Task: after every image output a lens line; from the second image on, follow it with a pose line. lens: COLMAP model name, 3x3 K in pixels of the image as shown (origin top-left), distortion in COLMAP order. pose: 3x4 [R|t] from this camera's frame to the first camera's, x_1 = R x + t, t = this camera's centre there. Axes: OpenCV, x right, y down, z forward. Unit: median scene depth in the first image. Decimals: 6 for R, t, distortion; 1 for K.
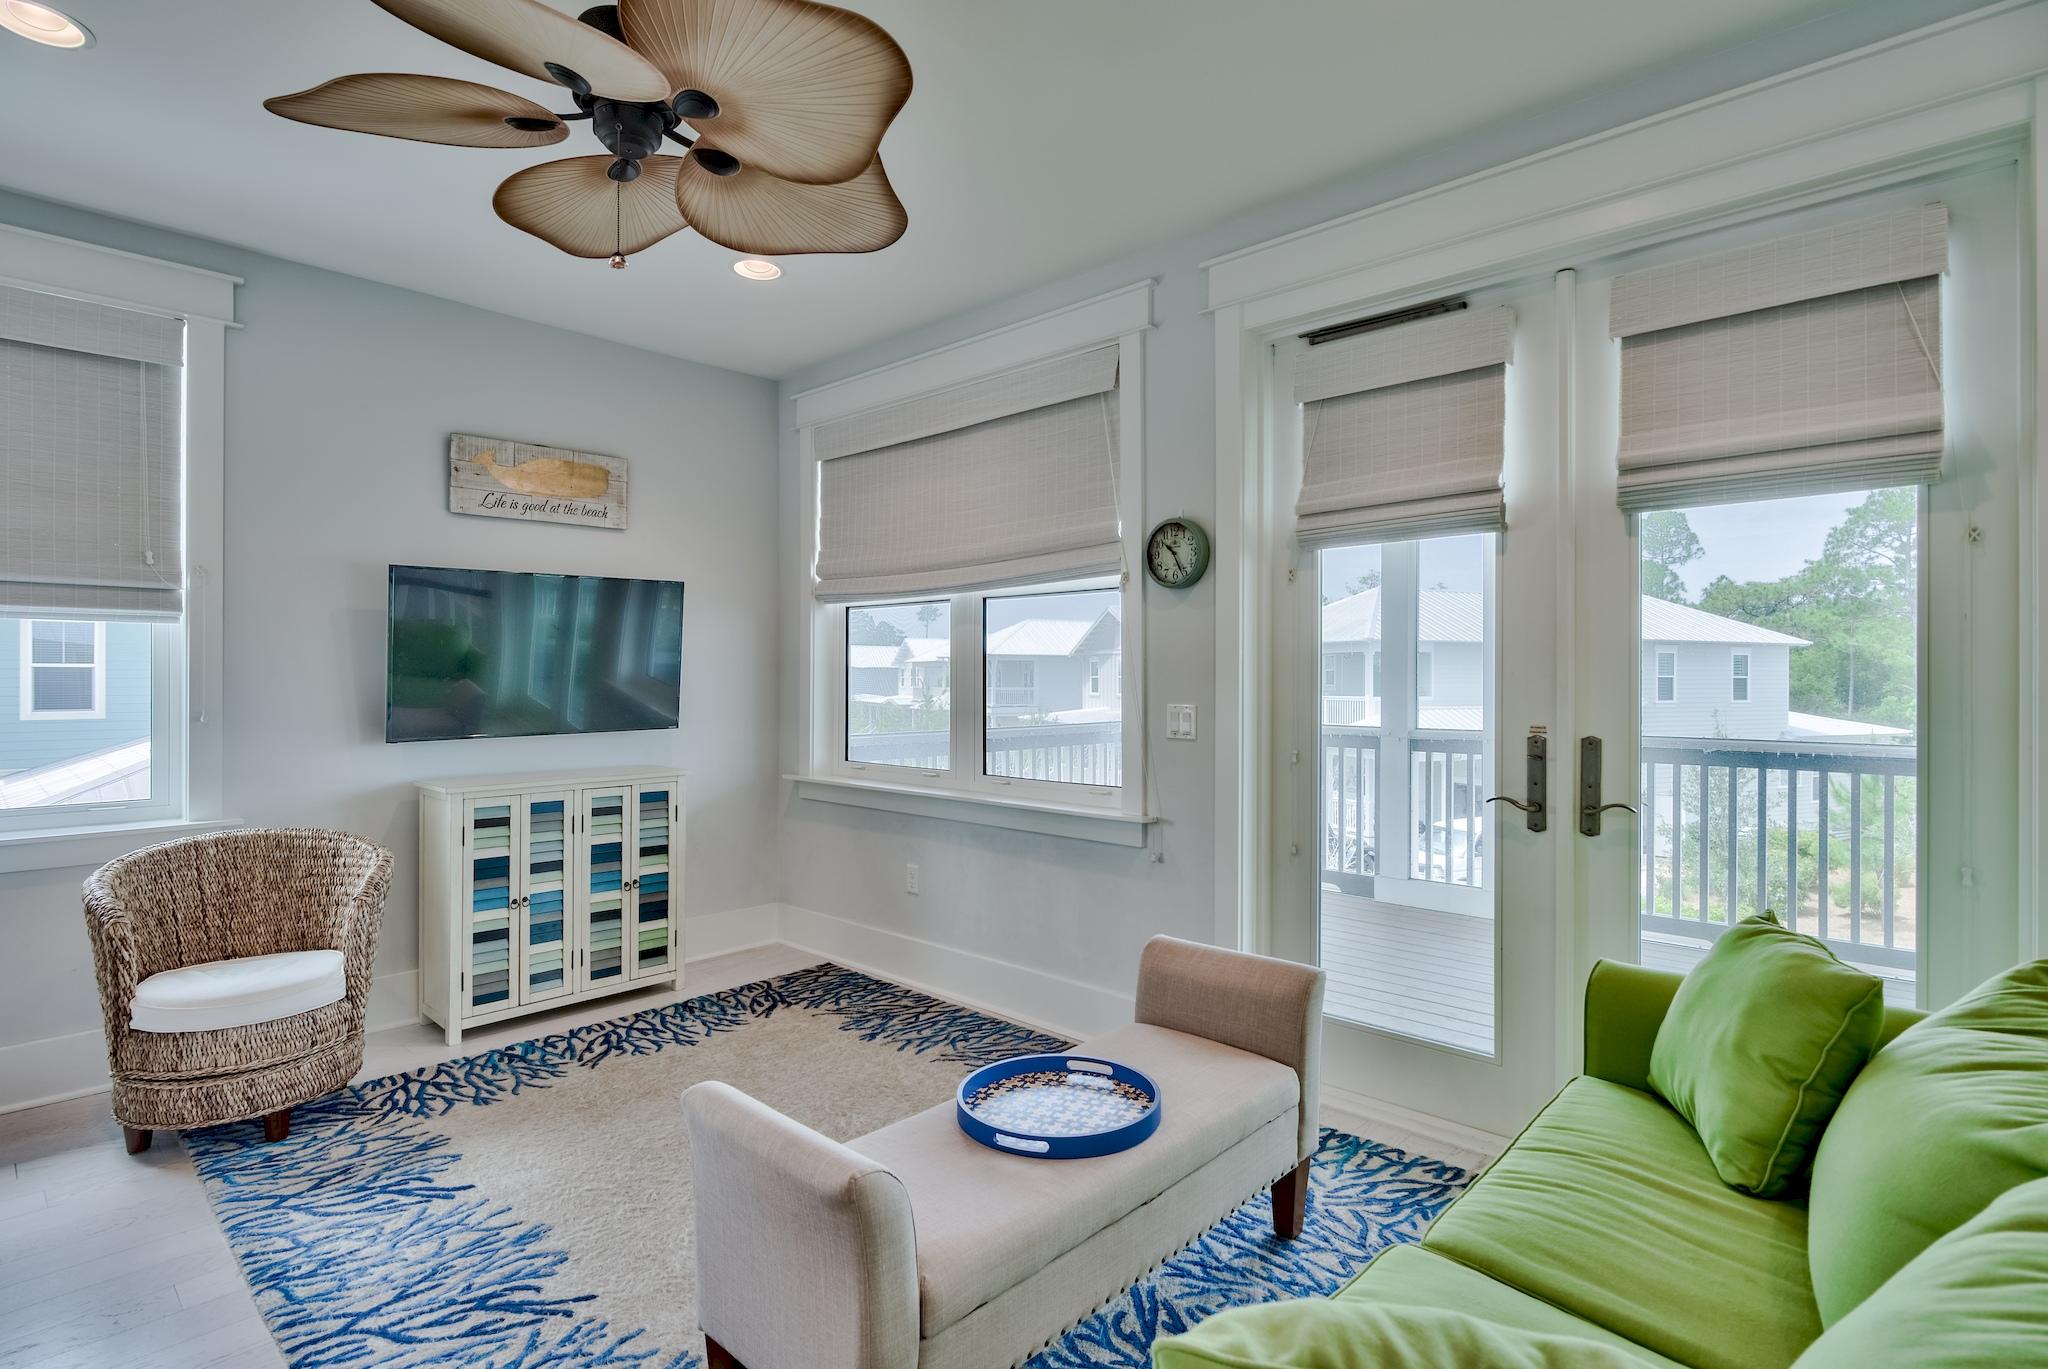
lens RADIAL K [[1007.6, 0, 1041.6], [0, 1007.6, 676.0], [0, 0, 1]] dist [-0.008178, 0.000297]
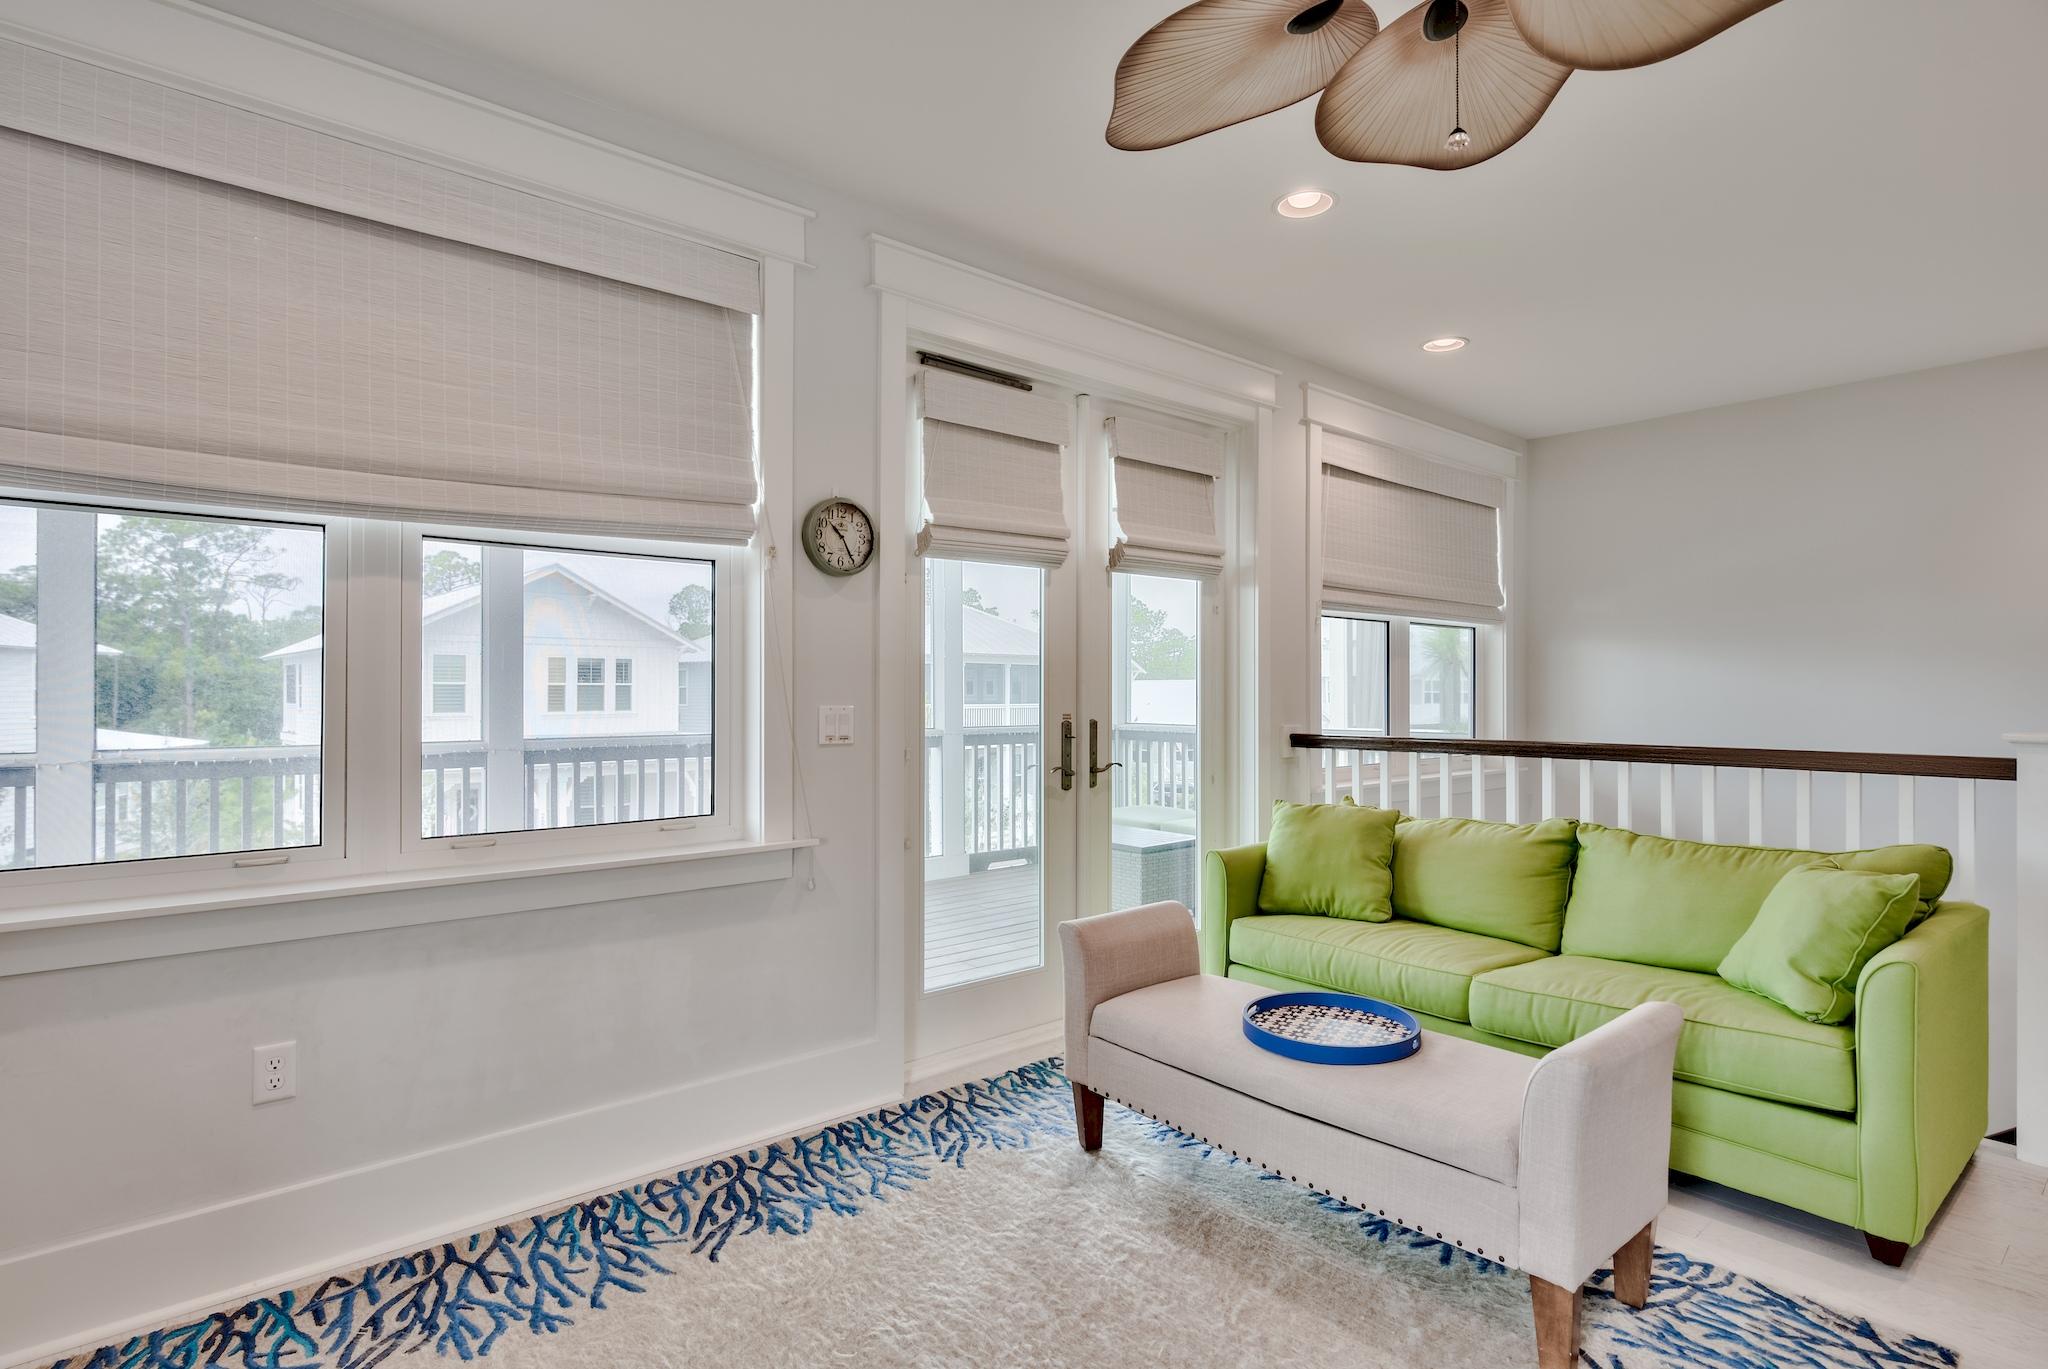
lens RADIAL K [[1007.6, 0, 1026.0], [0, 1007.6, 684.4], [0, 0, 1]] dist [-0.008178, 0.000297]
pose [[0.129757, 0.004877, 0.991534, -0.728502], [-0.000745, 0.999988, -0.004821, 0.013396], [-0.991546, -0.000113, 0.129759, 0.715196]]
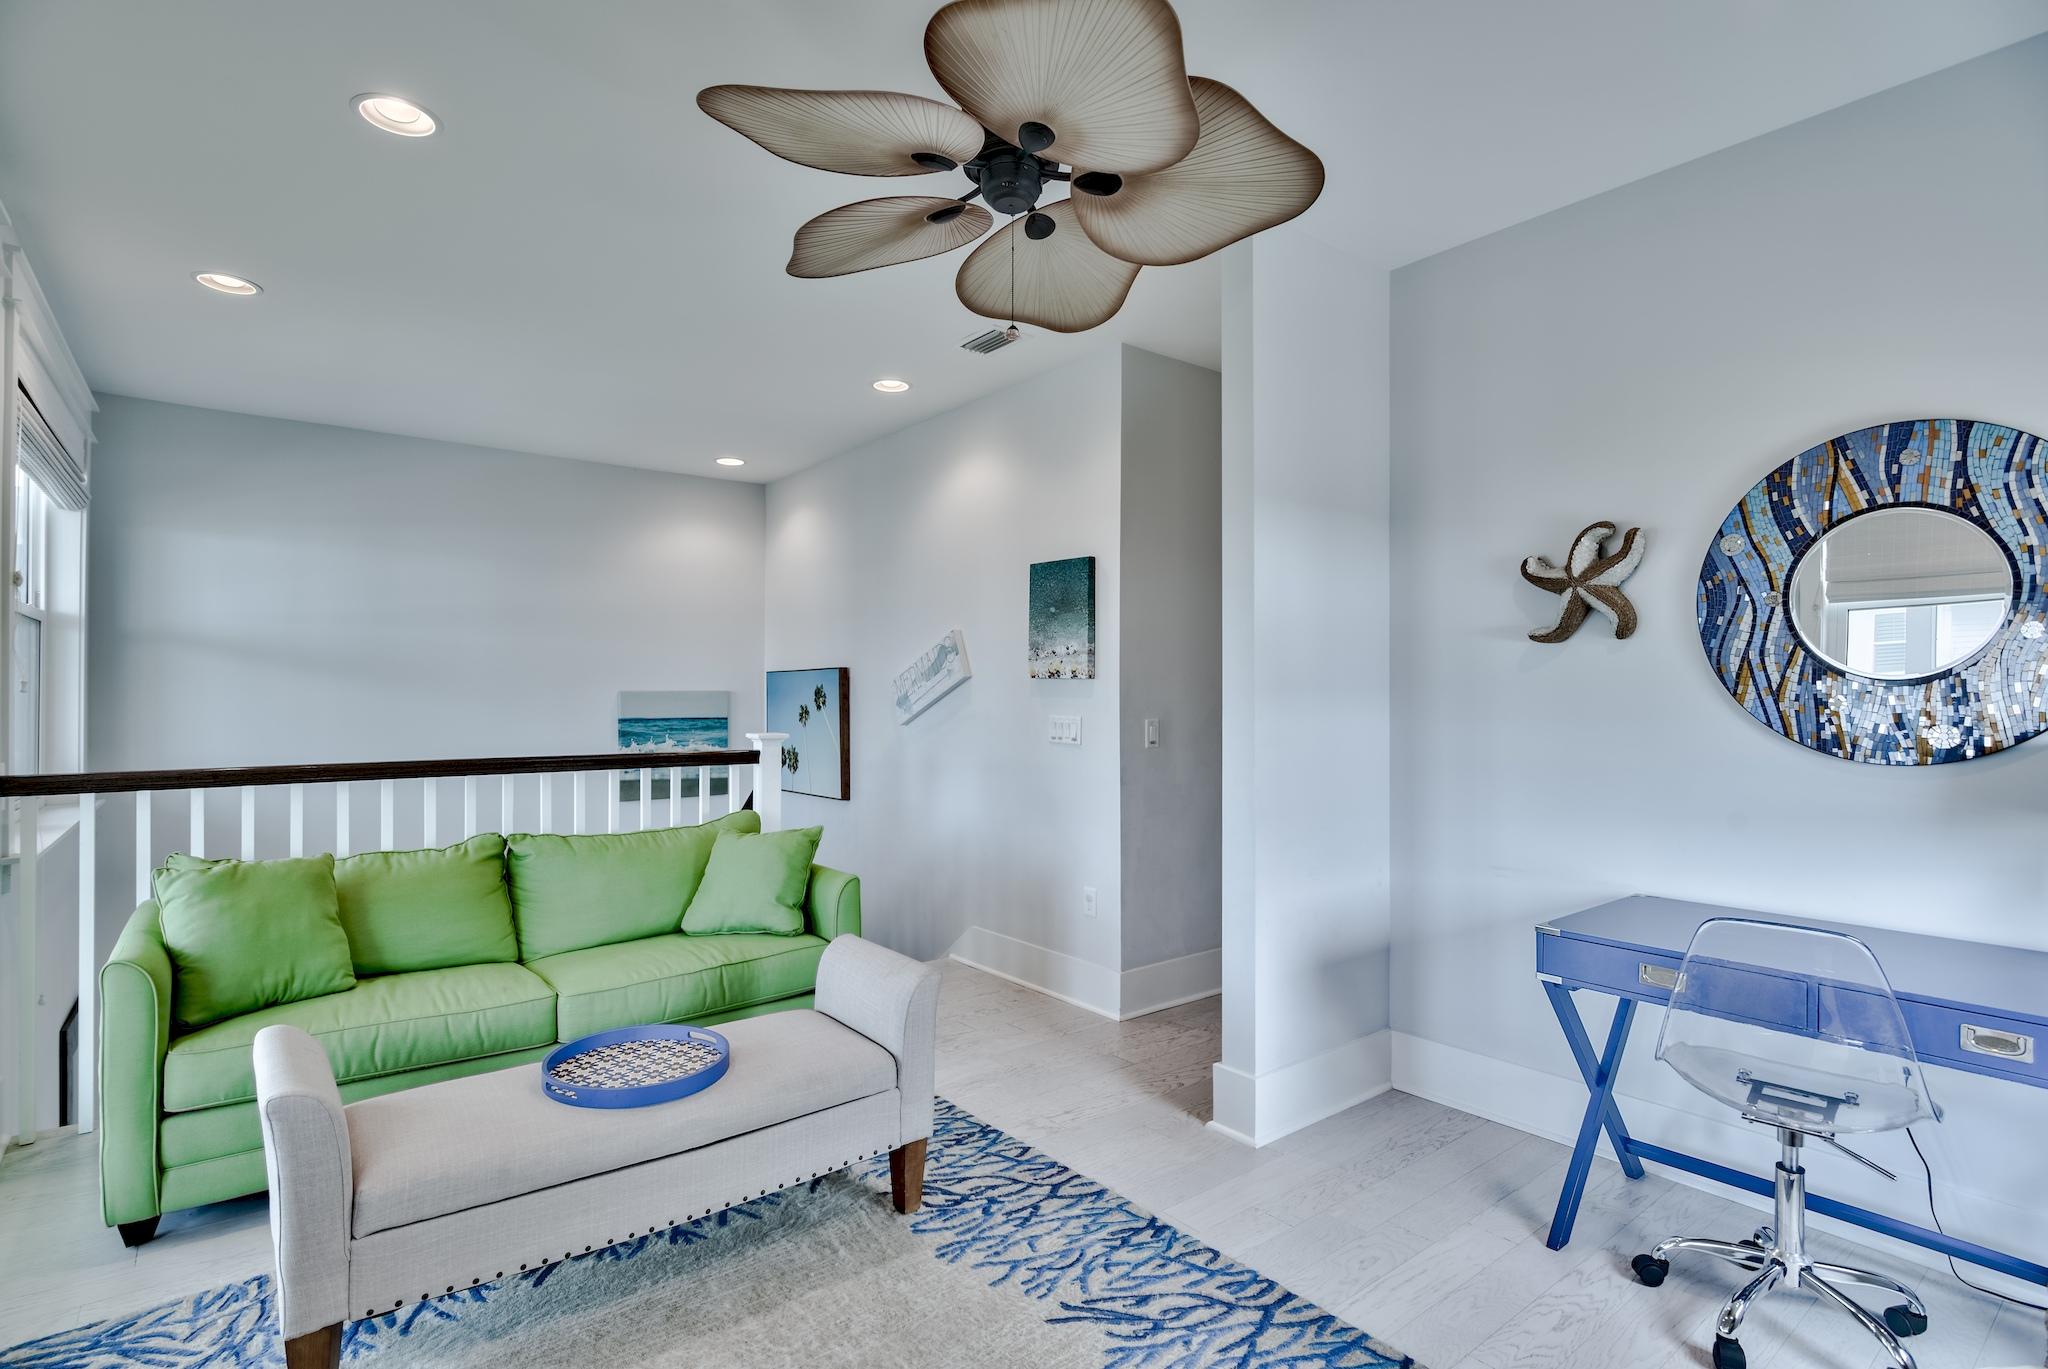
lens RADIAL K [[1007.6, 0, 977.2], [0, 1007.6, 693.5], [0, 0, 1]] dist [-0.008178, 0.000297]
pose [[-0.978525, 0.001507, 0.206122, -0.357819], [0.000593, 0.999990, -0.004493, 0.004176], [-0.206126, -0.004274, -0.978516, 1.220389]]
